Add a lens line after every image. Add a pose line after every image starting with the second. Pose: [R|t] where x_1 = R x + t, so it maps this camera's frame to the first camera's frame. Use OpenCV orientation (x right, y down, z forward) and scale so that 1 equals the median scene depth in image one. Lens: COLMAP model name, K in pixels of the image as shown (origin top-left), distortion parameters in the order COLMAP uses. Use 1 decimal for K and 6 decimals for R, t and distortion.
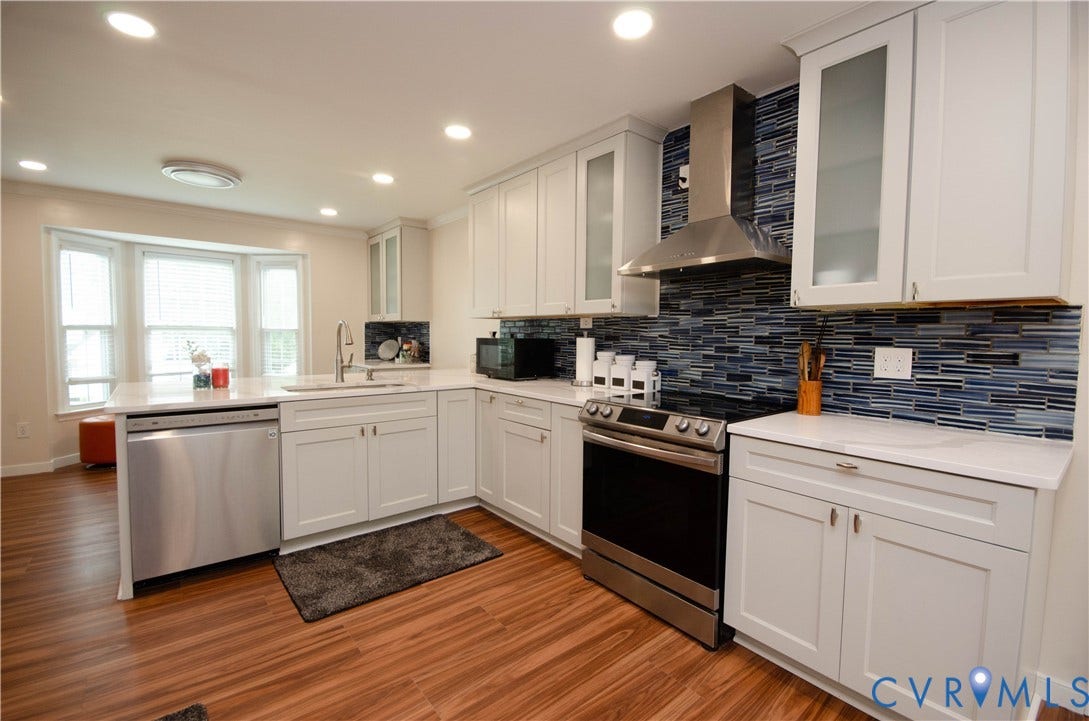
lens RADIAL K [[477.4, 0, 551.2], [0, 477.4, 358.7], [0, 0, 1]] dist [-0.001634, -0.003337]
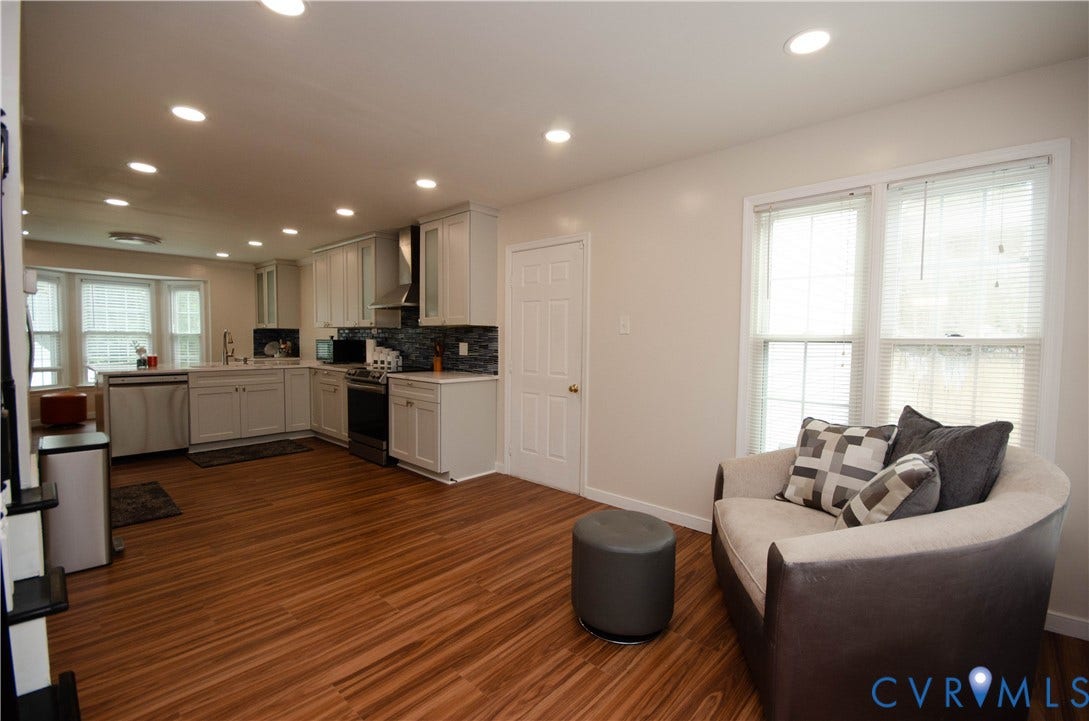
lens RADIAL K [[477.4, 0, 553.4], [0, 477.4, 362.1], [0, 0, 1]] dist [-0.001634, -0.003337]
pose [[0.989735, -0.006910, 0.142748, 0.554467], [0.007153, 0.999974, -0.001195, 0.055646], [-0.142736, 0.002204, 0.989758, -1.005828]]
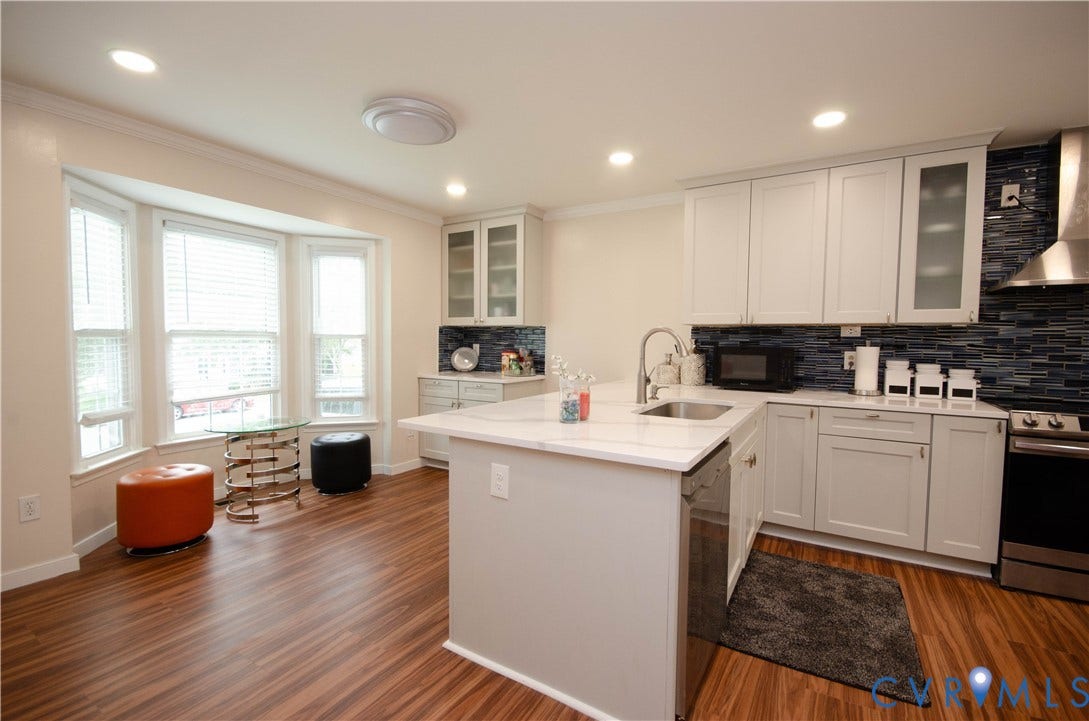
lens RADIAL K [[477.4, 0, 555.9], [0, 477.4, 360.4], [0, 0, 1]] dist [-0.001634, -0.003337]
pose [[0.943738, -0.017589, 0.330227, -0.948848], [0.017965, 0.999837, 0.001912, -0.031733], [-0.330206, 0.004128, 0.943900, 0.314010]]
